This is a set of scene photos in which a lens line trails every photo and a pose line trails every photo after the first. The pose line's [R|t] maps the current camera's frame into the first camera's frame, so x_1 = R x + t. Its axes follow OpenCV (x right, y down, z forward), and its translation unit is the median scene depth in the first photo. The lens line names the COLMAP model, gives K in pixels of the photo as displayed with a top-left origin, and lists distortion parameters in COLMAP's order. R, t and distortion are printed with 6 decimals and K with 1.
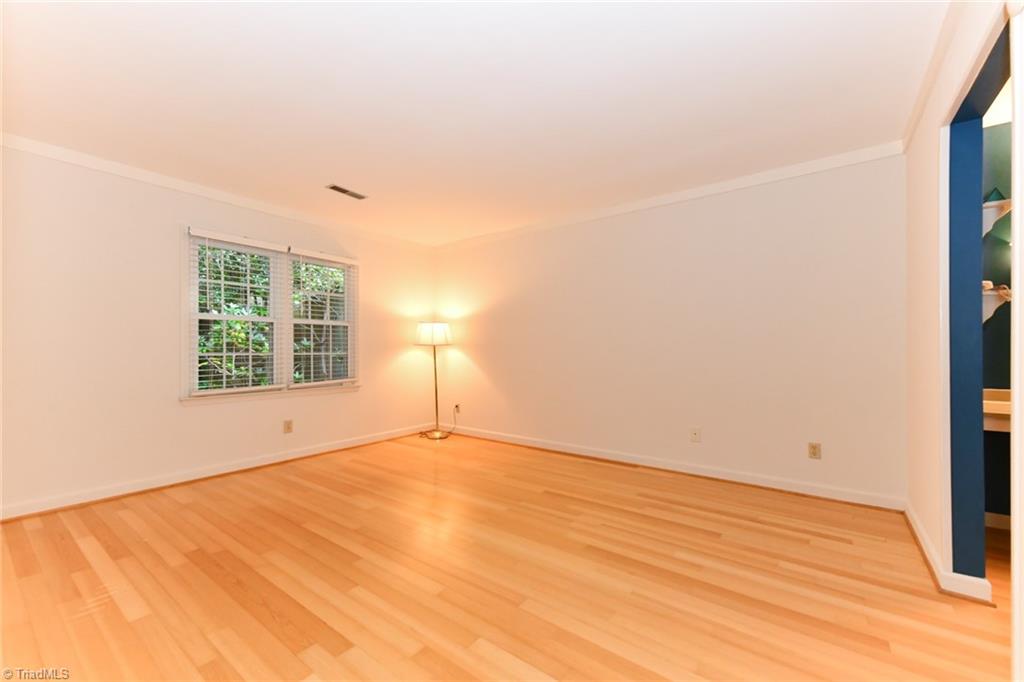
lens RADIAL K [[408.2, 0, 515.2], [0, 408.2, 341.0], [0, 0, 1]] dist [0.012836, 0.000005]
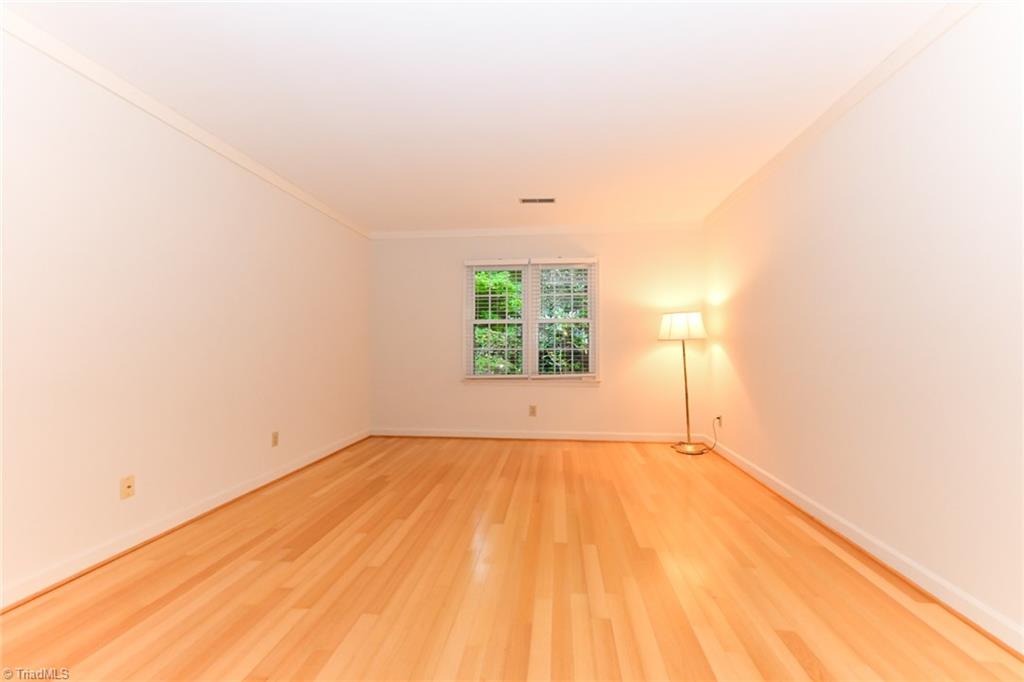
lens RADIAL K [[408.2, 0, 515.2], [0, 408.2, 341.0], [0, 0, 1]] dist [0.012836, 0.000005]
pose [[0.498784, -0.011556, -0.866649, 0.402478], [0.022277, 0.999752, -0.000509, 0.005913], [0.866440, -0.019052, 0.498918, 0.330607]]
